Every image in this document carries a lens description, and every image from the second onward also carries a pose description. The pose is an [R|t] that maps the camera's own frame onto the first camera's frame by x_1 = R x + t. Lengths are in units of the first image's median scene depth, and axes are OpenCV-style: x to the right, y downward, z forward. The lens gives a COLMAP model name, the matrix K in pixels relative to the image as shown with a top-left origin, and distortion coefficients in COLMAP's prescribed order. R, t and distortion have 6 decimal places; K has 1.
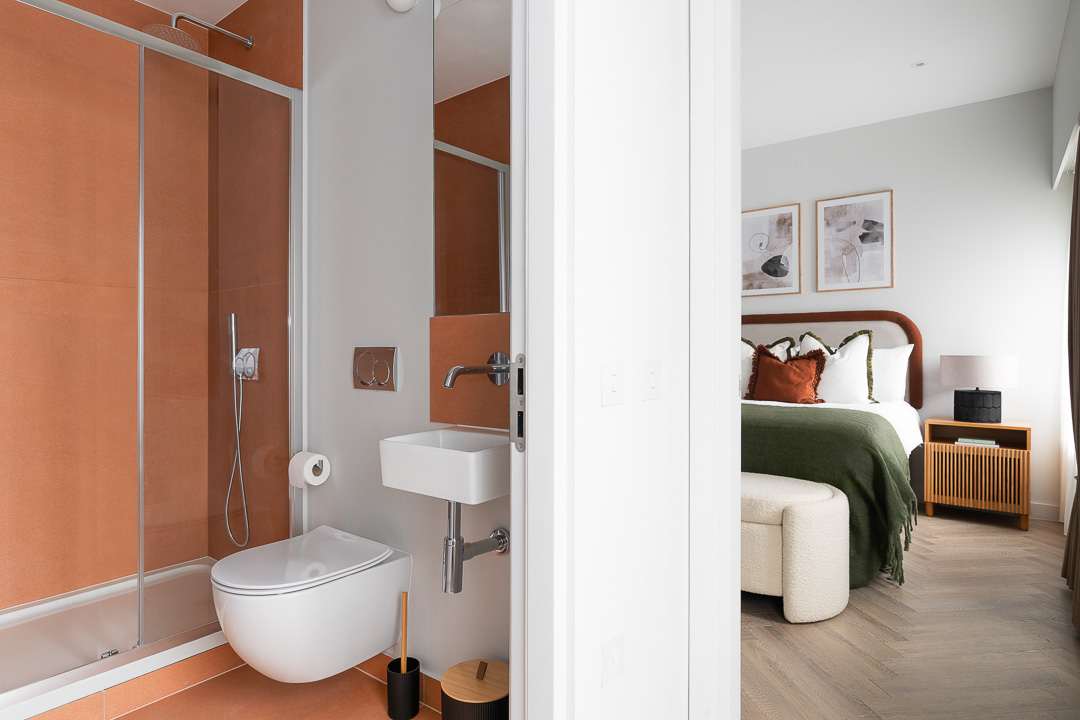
lens RADIAL K [[578.3, 0, 540.0], [0, 578.3, 360.0], [0, 0, 1]] dist [0.002946, 0.000565]
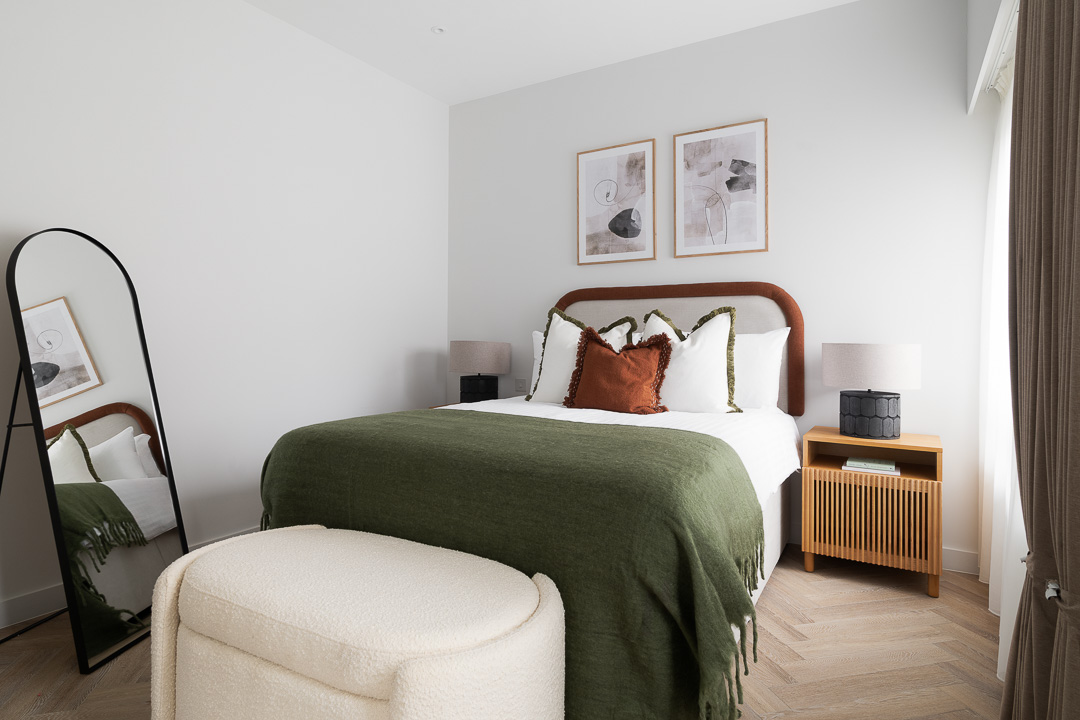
lens RADIAL K [[573.5, 0, 543.6], [0, 573.5, 343.8], [0, 0, 1]] dist [-0.000668, 0.000155]
pose [[0.993783, 0.001368, 0.111324, 0.265469], [-0.000965, 0.999993, -0.003669, -0.003950], [-0.111328, 0.003539, 0.993777, 0.332253]]
